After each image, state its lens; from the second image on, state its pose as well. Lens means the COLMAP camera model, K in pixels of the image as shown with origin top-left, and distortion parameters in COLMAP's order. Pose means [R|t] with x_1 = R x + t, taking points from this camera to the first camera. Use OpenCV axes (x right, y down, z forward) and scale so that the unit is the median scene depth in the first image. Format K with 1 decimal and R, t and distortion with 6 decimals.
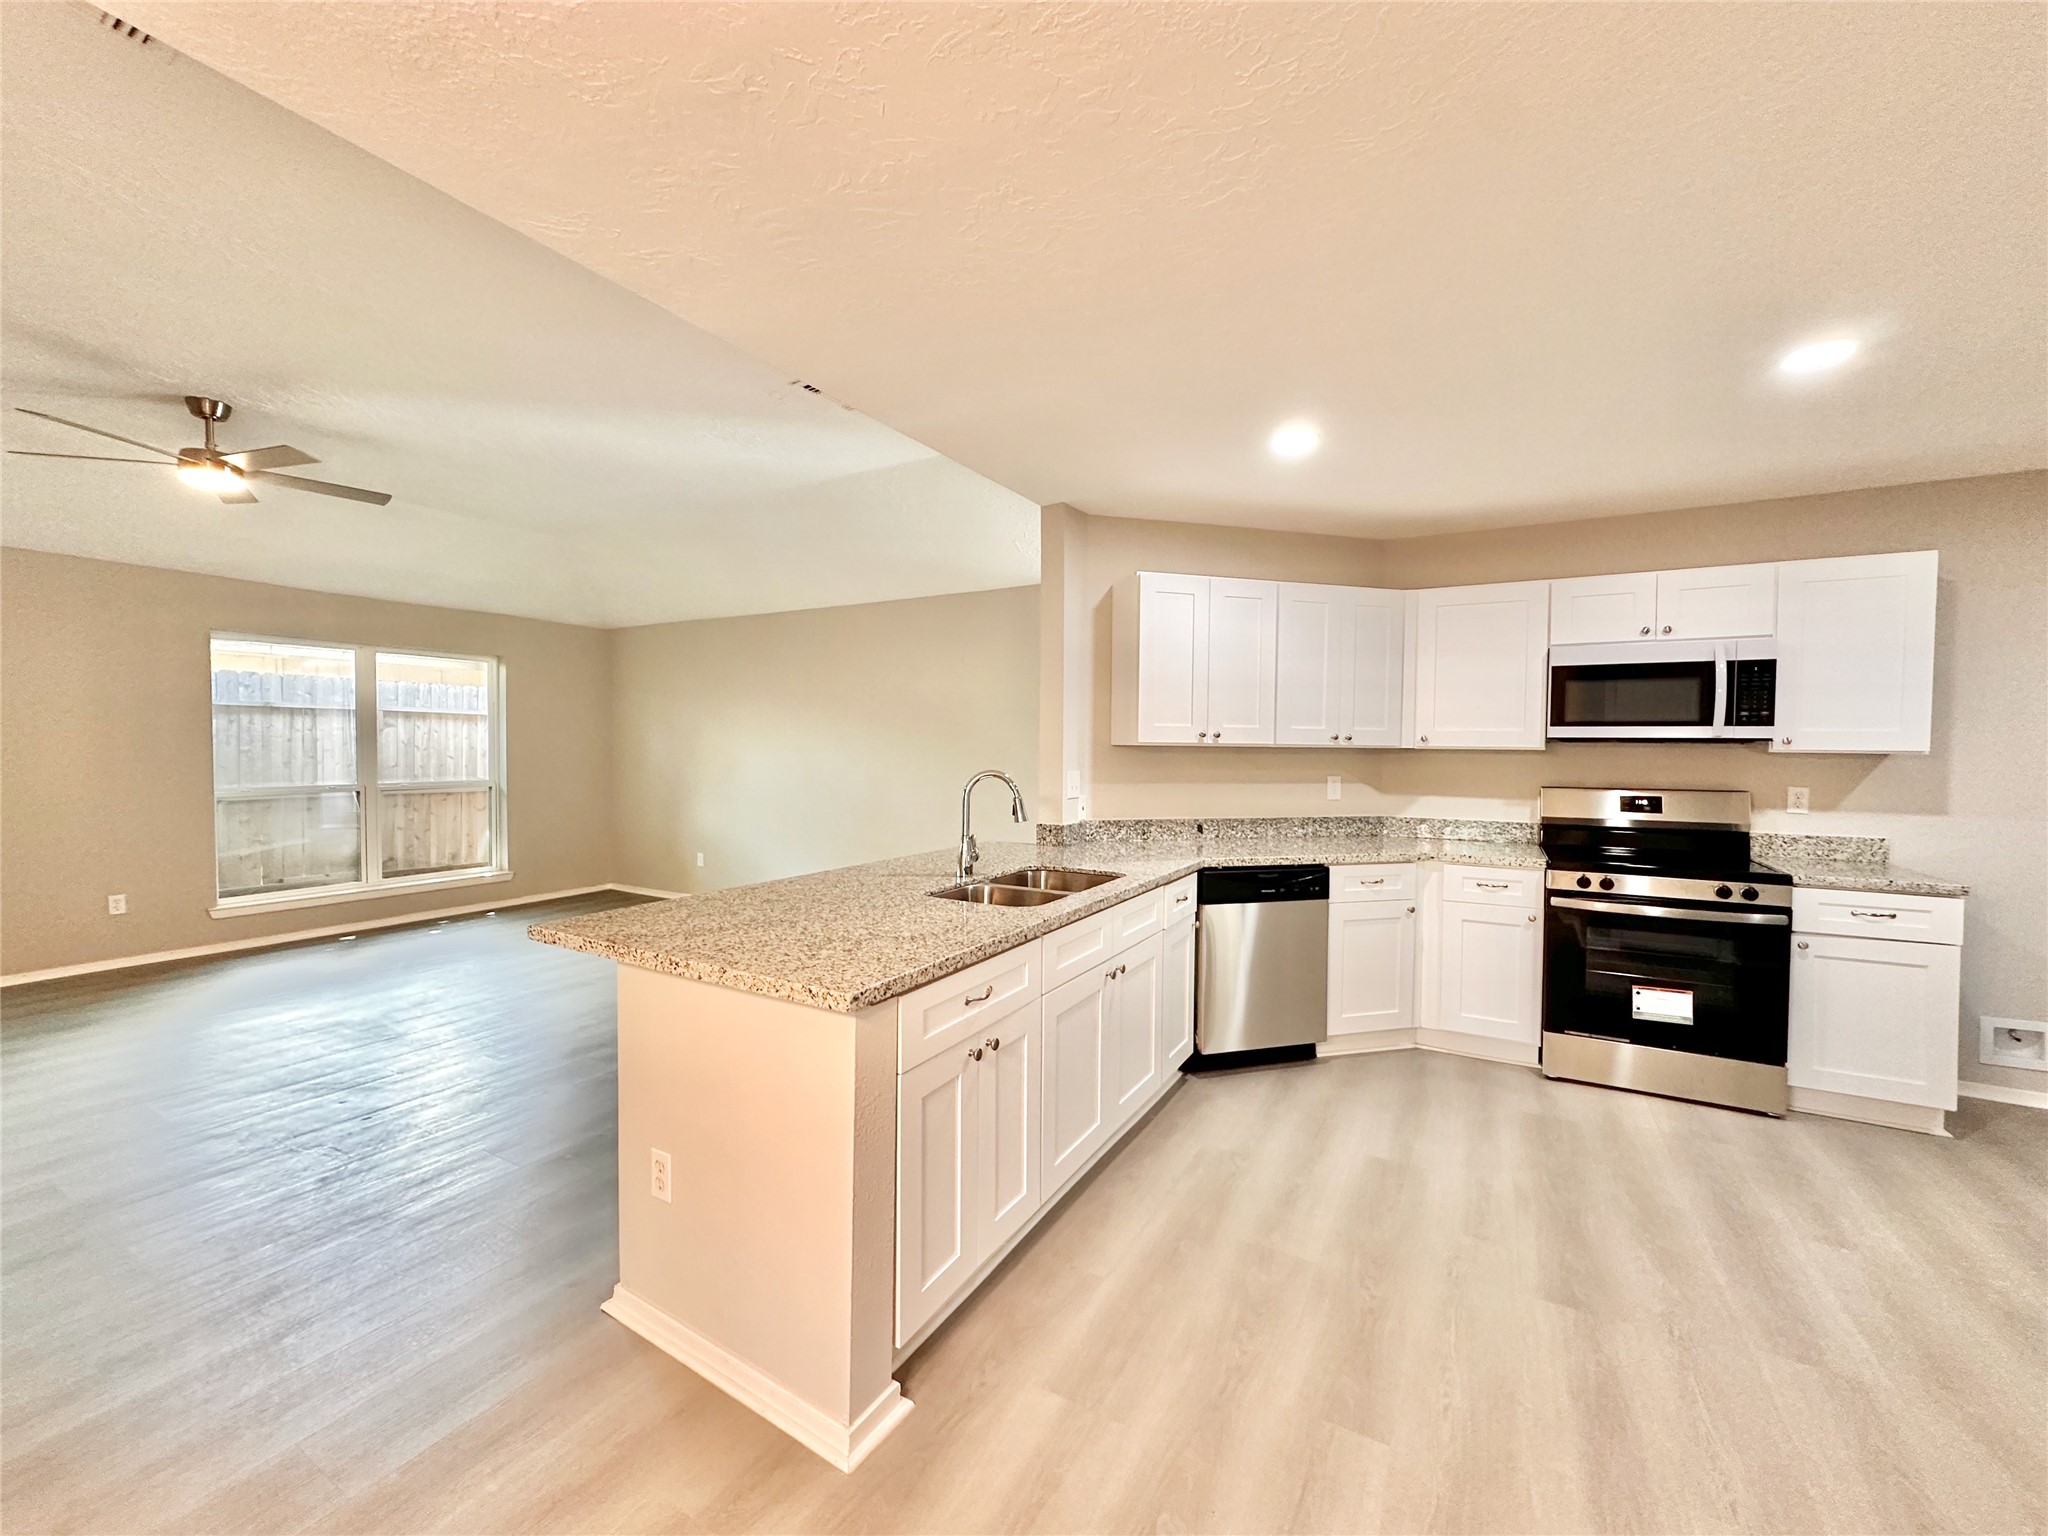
lens RADIAL K [[818.5, 0, 1022.1], [0, 818.5, 766.0], [0, 0, 1]] dist [-0.002559, 0.000348]
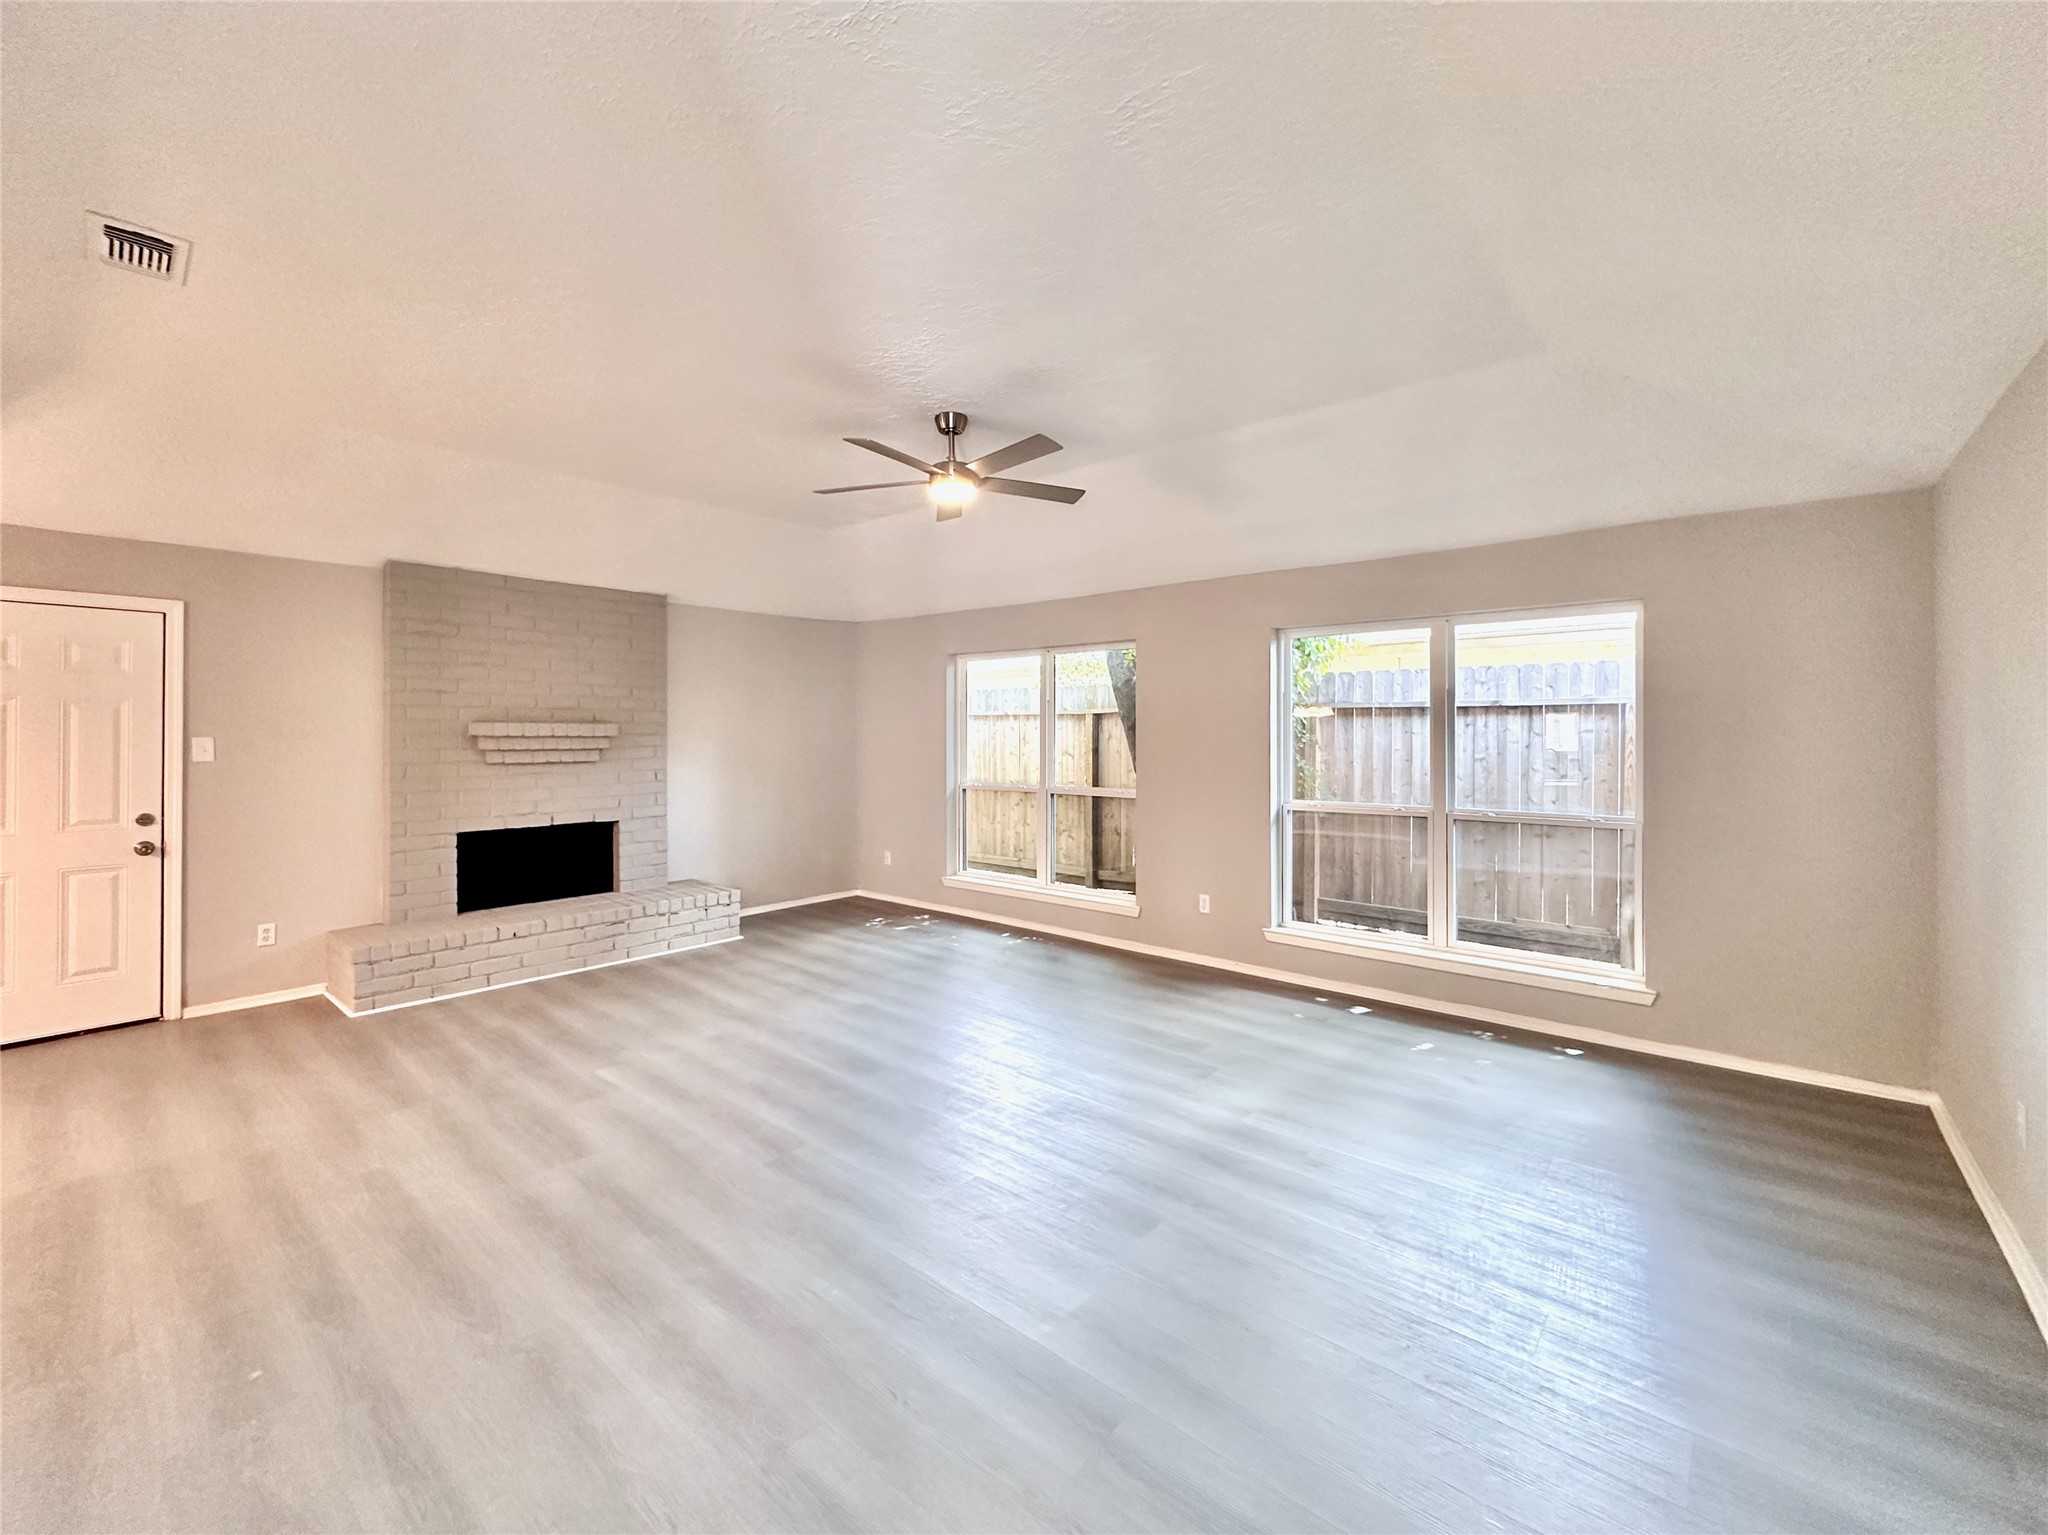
lens RADIAL K [[852.0, 0, 1019.3], [0, 852.0, 727.6], [0, 0, 1]] dist [-0.001577, 0.000027]
pose [[-0.189665, -0.017195, -0.981698, 0.024706], [-0.027865, 0.999538, -0.012124, -0.051718], [0.981453, 0.025056, -0.190057, 1.355050]]
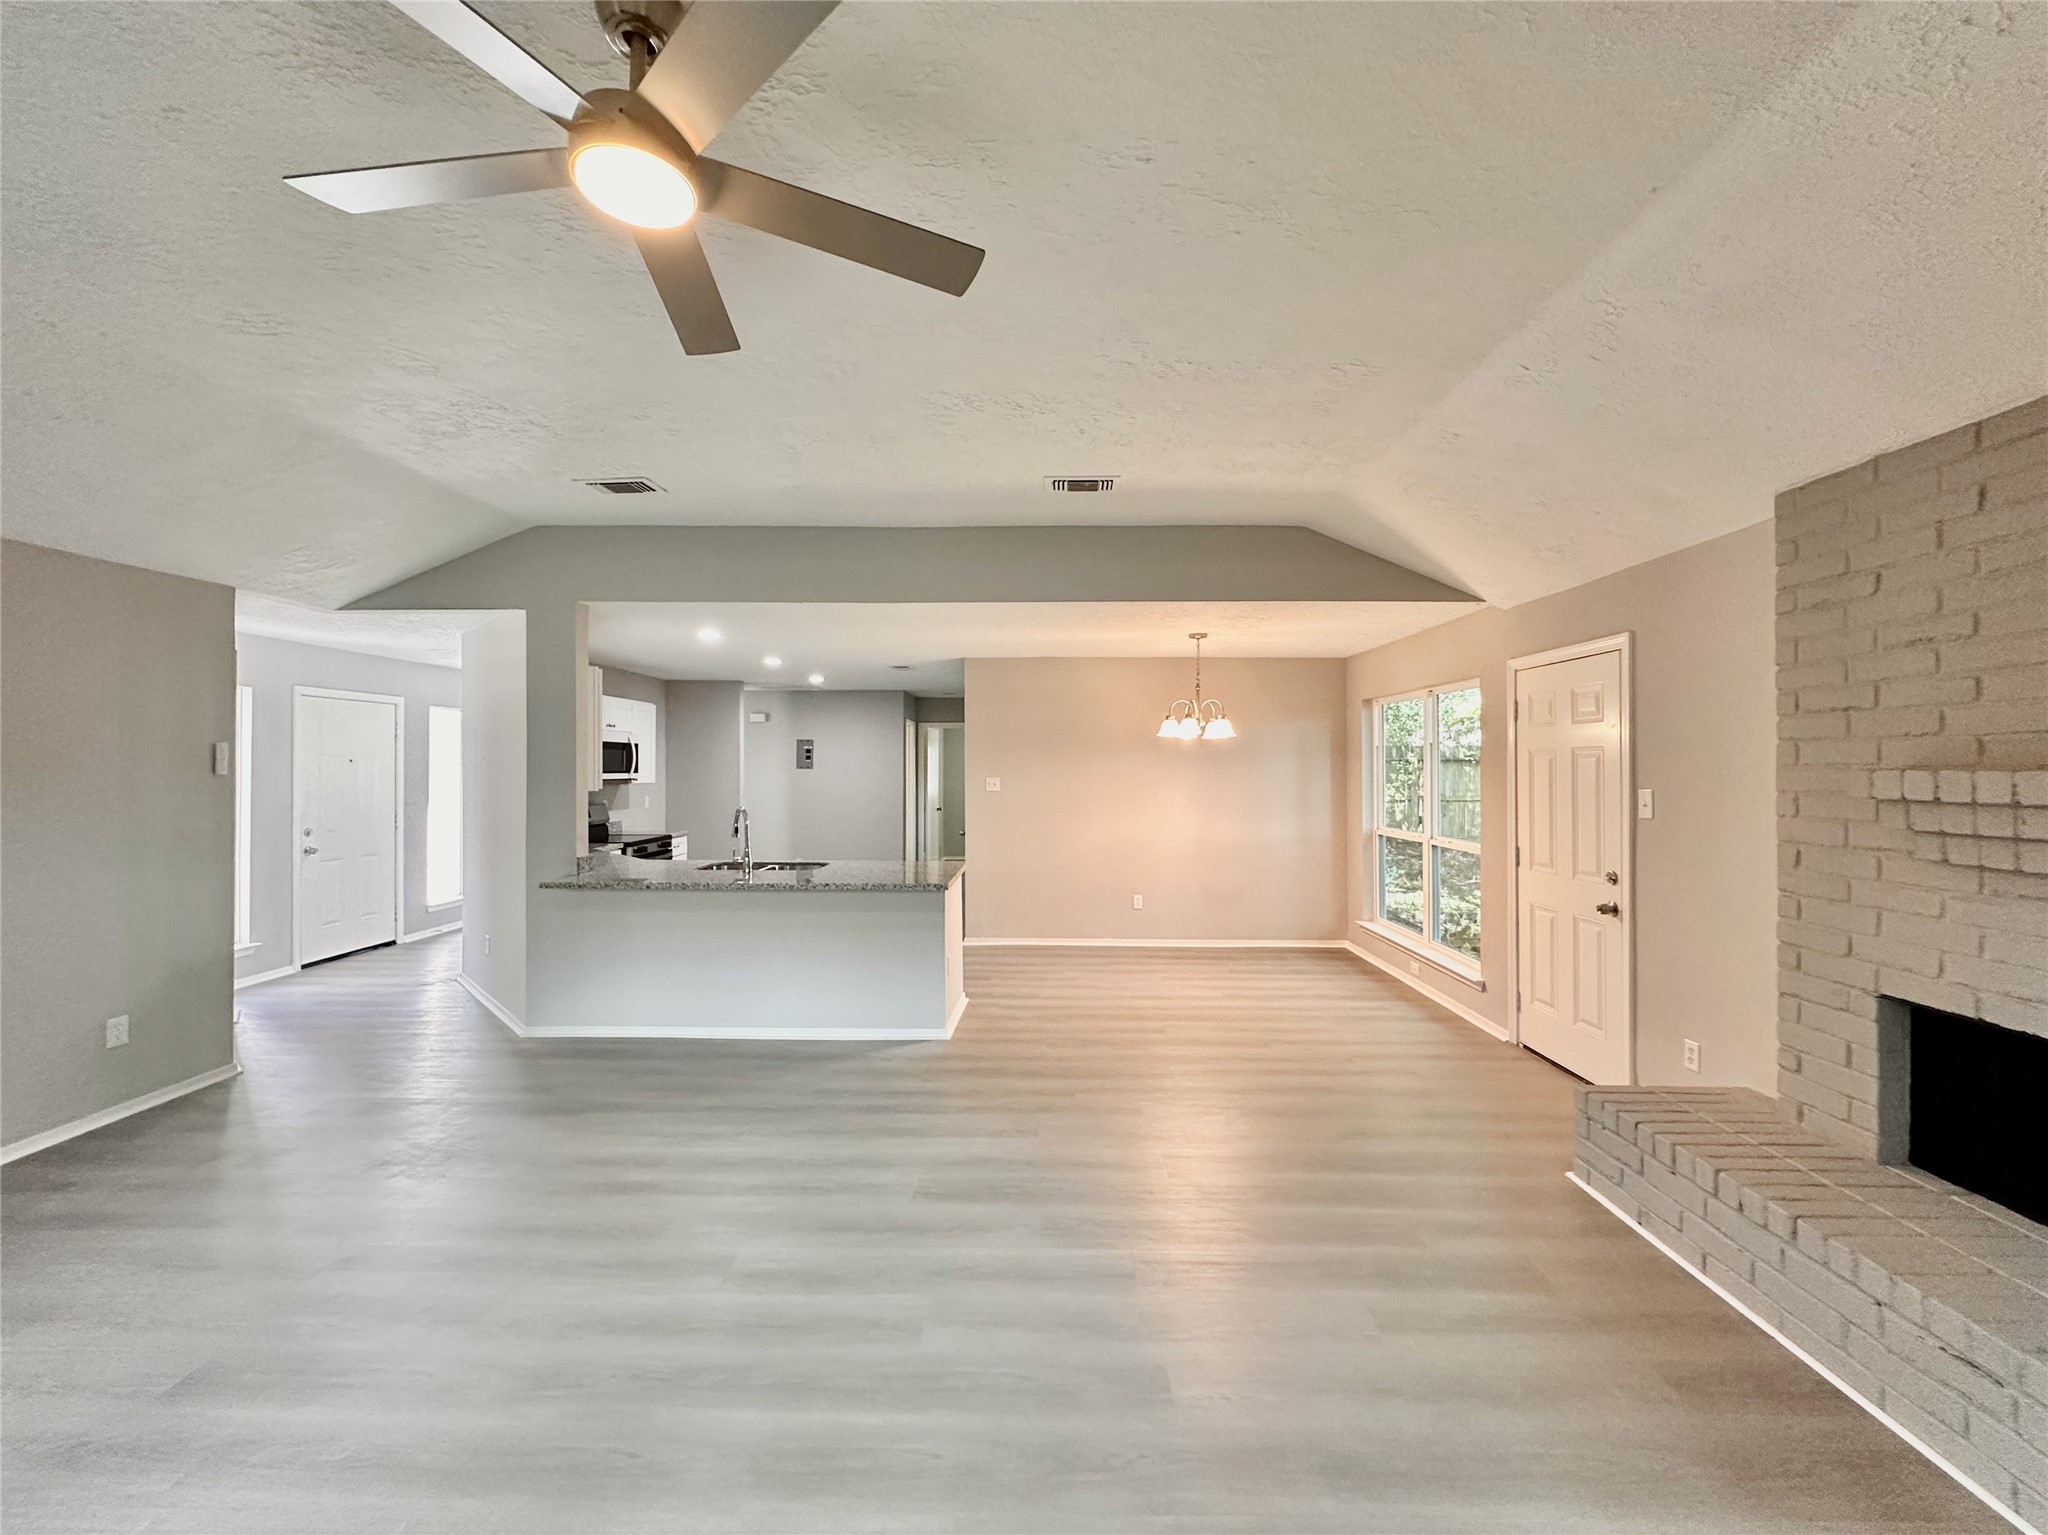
lens RADIAL K [[827.7, 0, 1032.8], [0, 827.7, 766.5], [0, 0, 1]] dist [-0.004916, -0.000083]
pose [[-0.487703, -0.006500, 0.872985, -1.511249], [0.020953, 0.999597, 0.019149, -0.082326], [-0.872758, 0.027631, -0.487370, 1.087277]]
